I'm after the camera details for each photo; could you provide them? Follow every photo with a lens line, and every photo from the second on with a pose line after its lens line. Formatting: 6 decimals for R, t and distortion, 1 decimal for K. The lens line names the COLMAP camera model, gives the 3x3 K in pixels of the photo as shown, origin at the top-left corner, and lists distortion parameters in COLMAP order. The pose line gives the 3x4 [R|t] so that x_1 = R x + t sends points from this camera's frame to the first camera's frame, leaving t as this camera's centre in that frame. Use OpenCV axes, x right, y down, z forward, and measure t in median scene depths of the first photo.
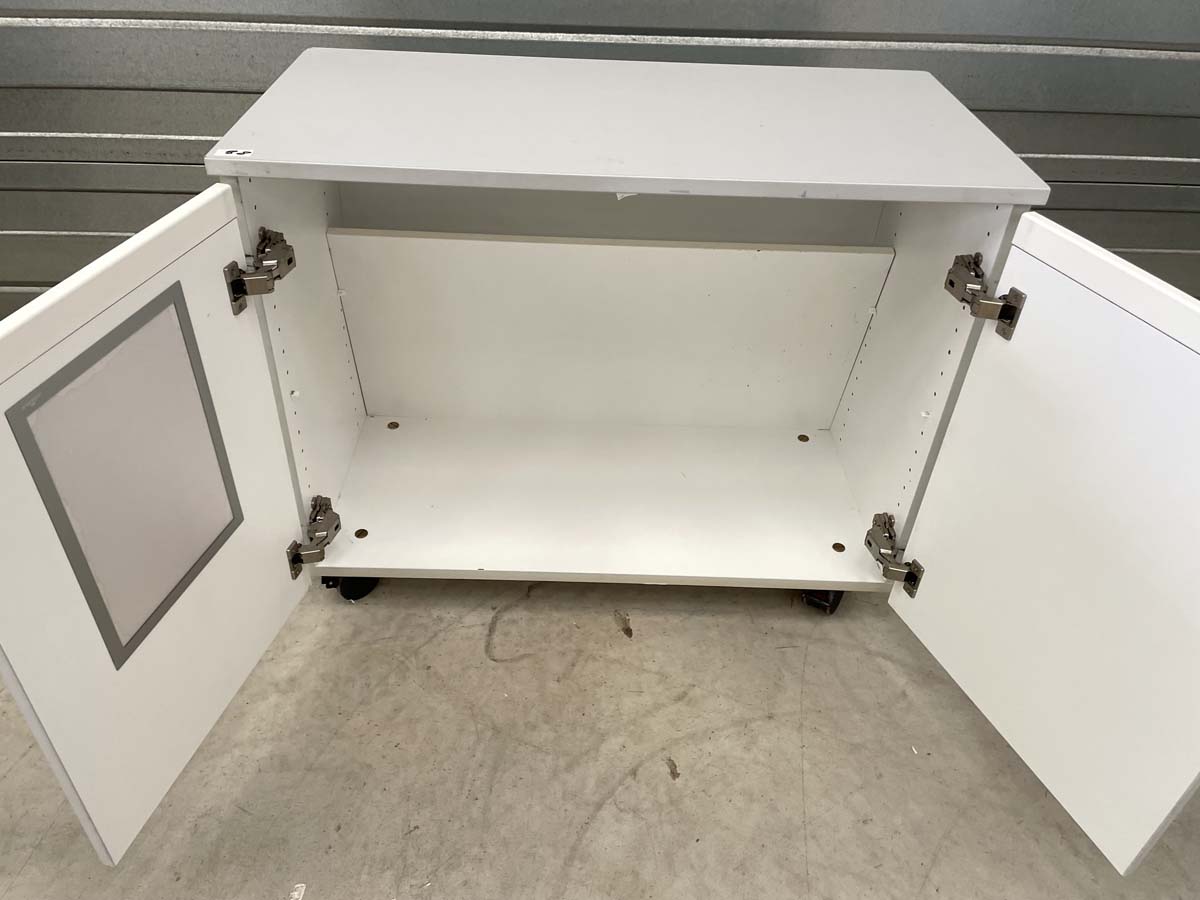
lens RADIAL K [[909.1, 0, 584.4], [0, 909.1, 453.7], [0, 0, 1]] dist [0.089328, -0.118140]
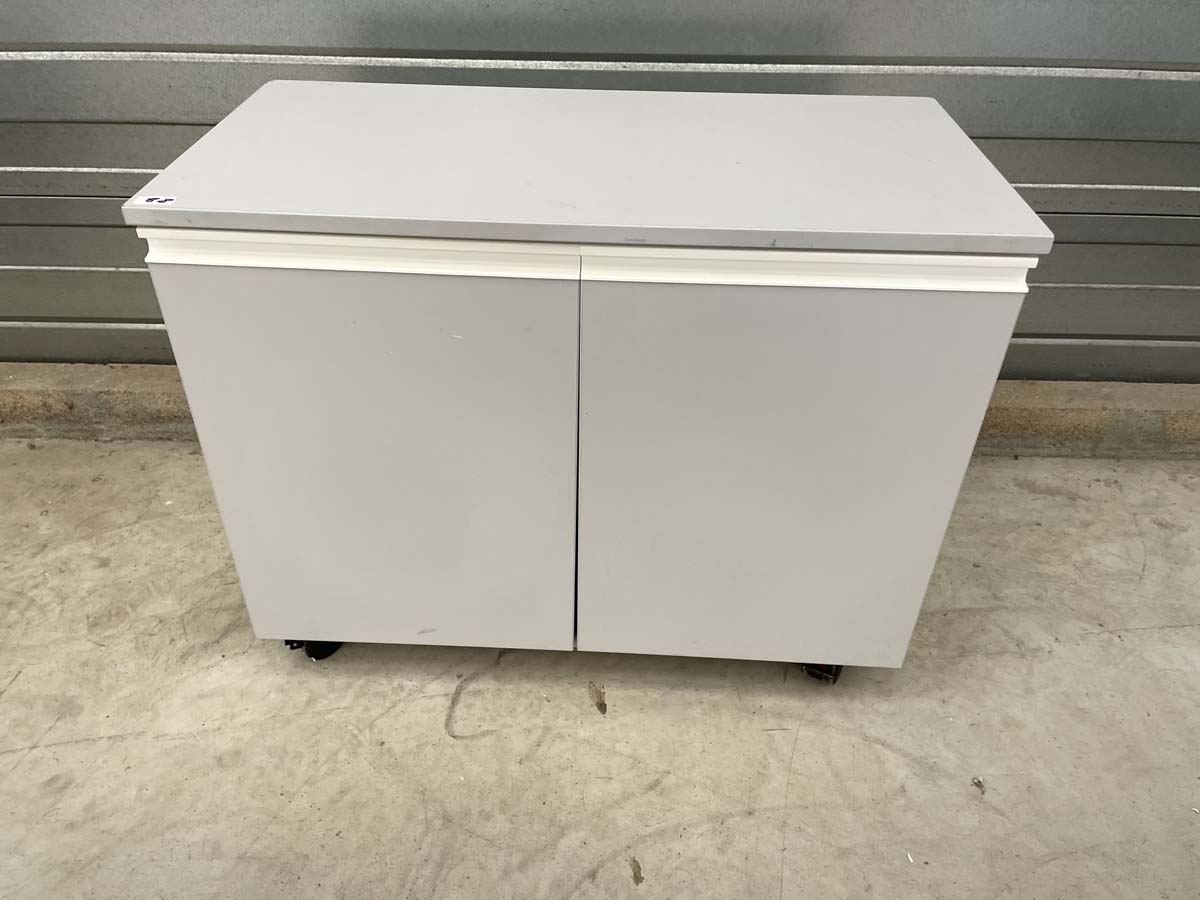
lens RADIAL K [[909.1, 0, 584.4], [0, 909.1, 451.5], [0, 0, 1]] dist [0.089328, -0.118140]
pose [[0.998275, 0.013258, -0.057198, 0.080943], [-0.013948, 0.999834, -0.011685, -0.052241], [0.057034, 0.012462, 0.998294, 0.076052]]
